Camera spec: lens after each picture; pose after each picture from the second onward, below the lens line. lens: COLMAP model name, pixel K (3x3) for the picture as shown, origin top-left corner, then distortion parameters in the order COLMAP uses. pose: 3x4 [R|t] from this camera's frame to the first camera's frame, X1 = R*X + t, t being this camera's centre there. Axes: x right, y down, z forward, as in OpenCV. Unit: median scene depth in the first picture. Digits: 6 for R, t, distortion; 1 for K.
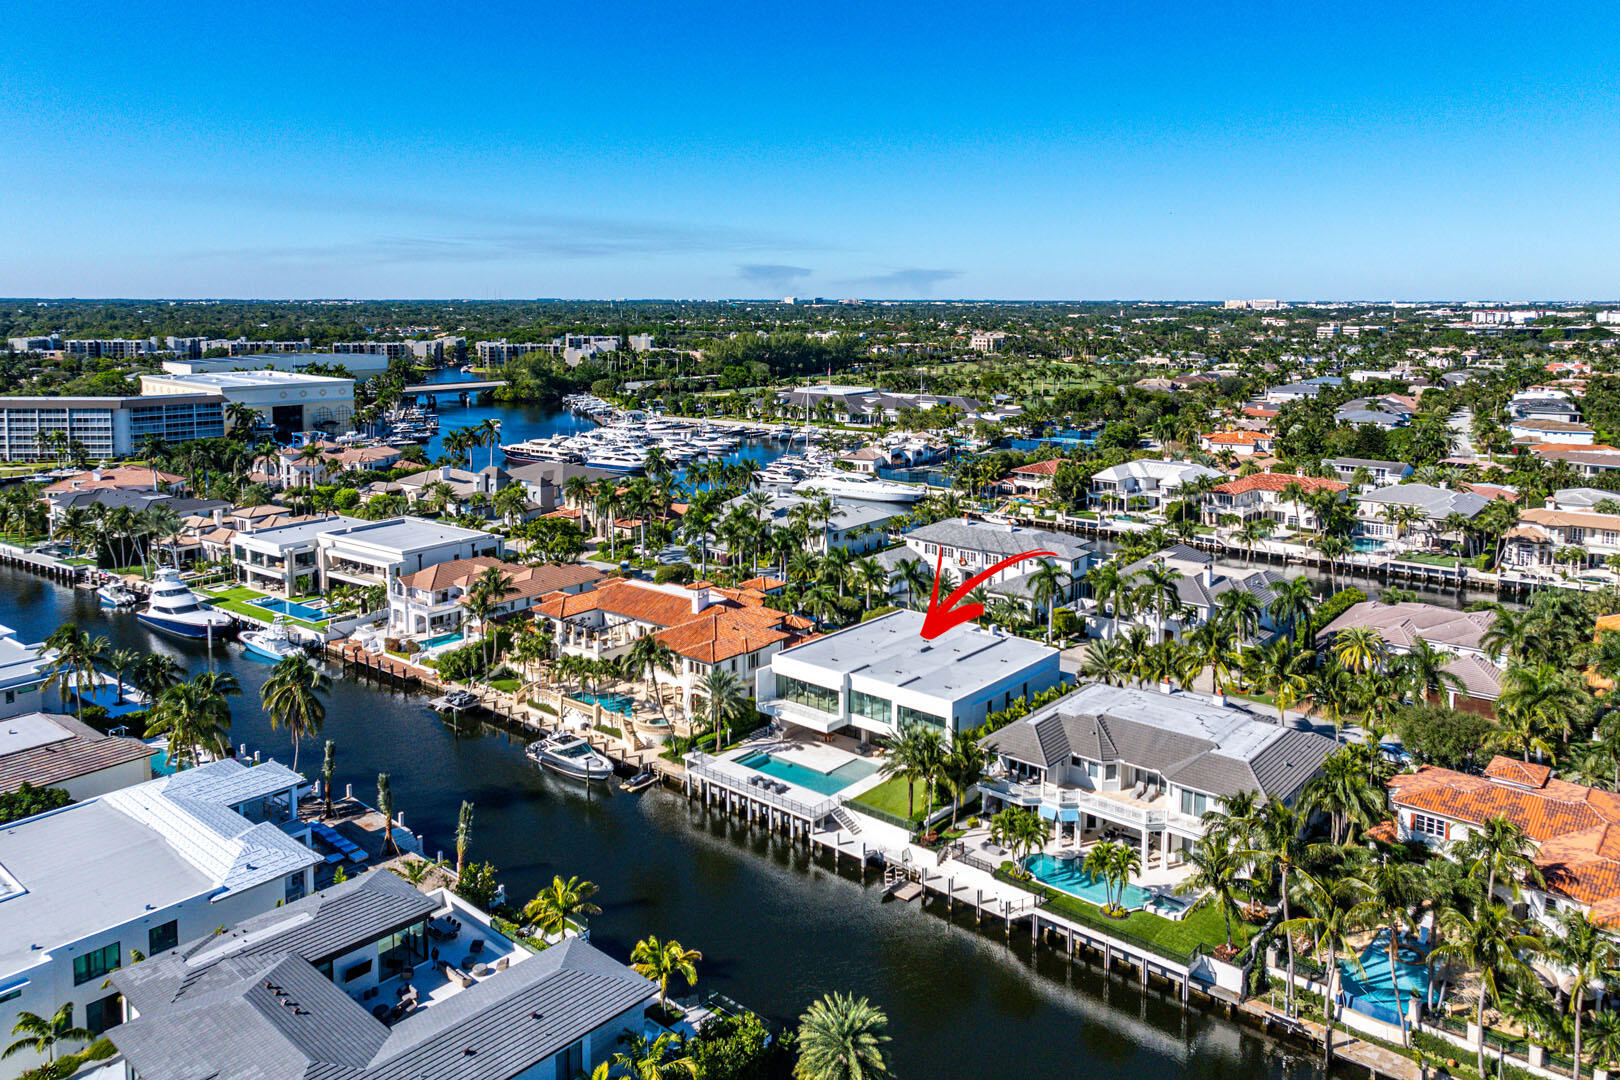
lens RADIAL K [[1153.8, 0, 810.0], [0, 1153.8, 540.0], [0, 0, 1]] dist [-0.004482, 0.001119]
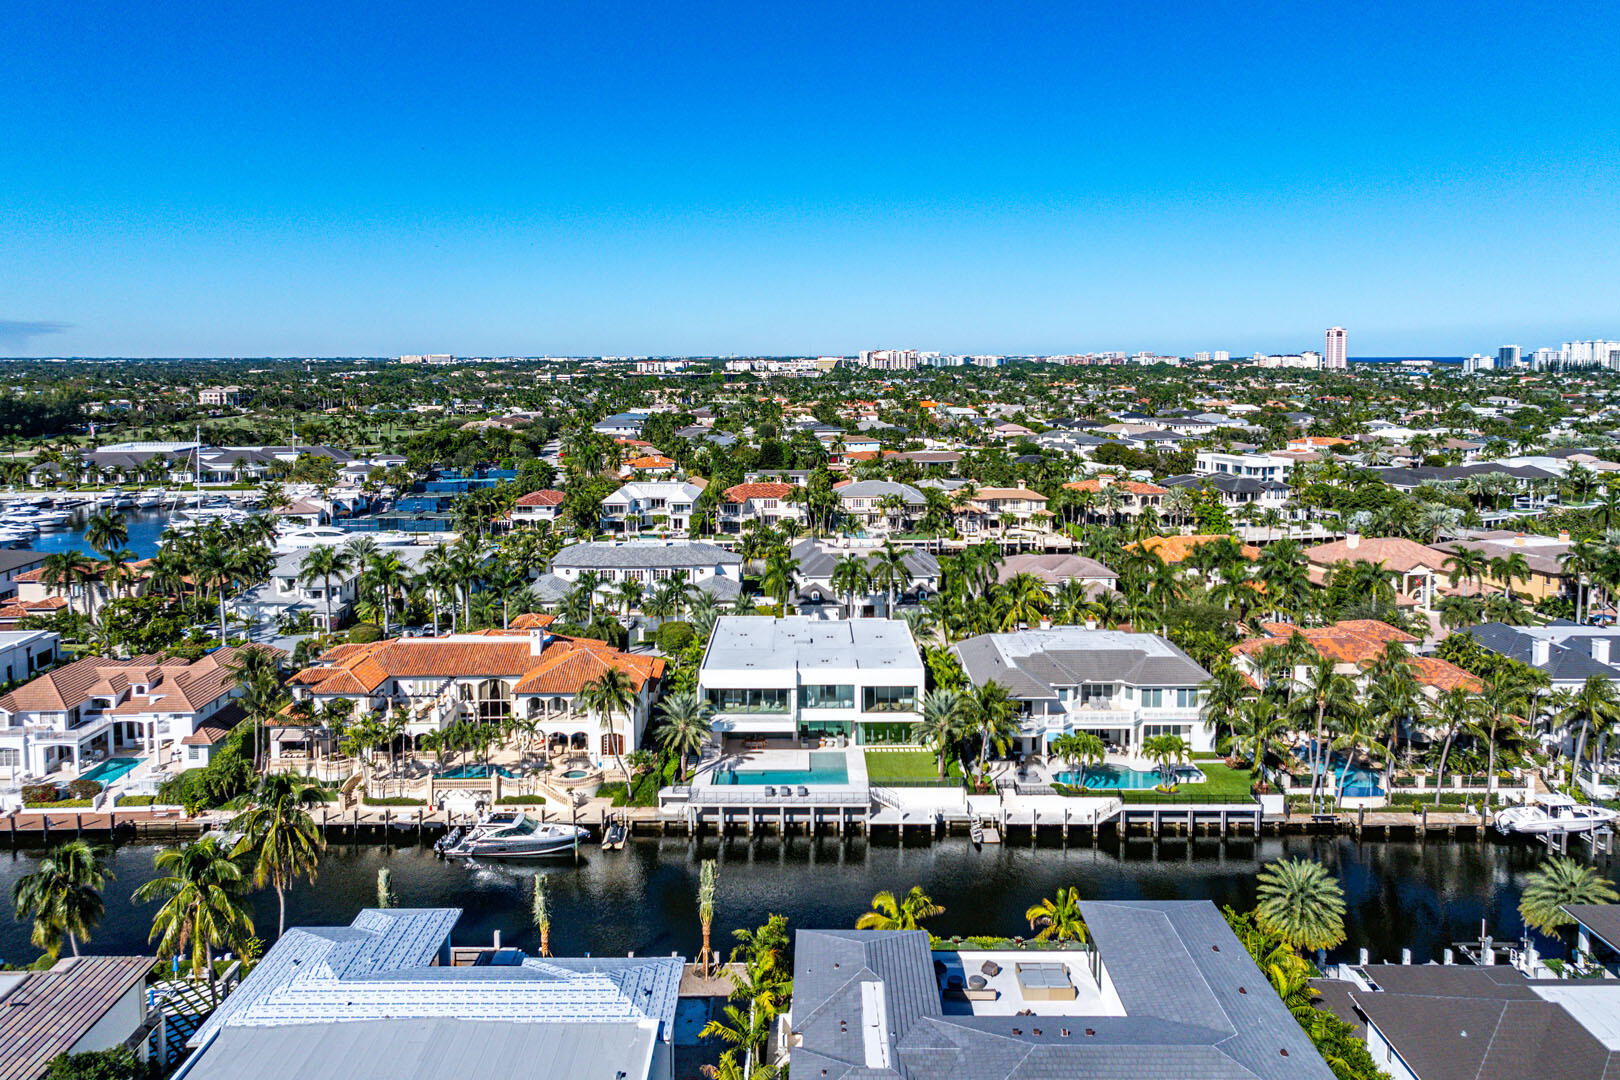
lens RADIAL K [[1125.1, 0, 810.0], [0, 1125.1, 540.0], [0, 0, 1]] dist [-0.007298, -0.000739]
pose [[0.751719, -0.106934, 0.650756, -0.506433], [0.136385, 0.990642, 0.005240, -0.000810], [-0.645226, 0.084814, 0.759269, 0.201268]]
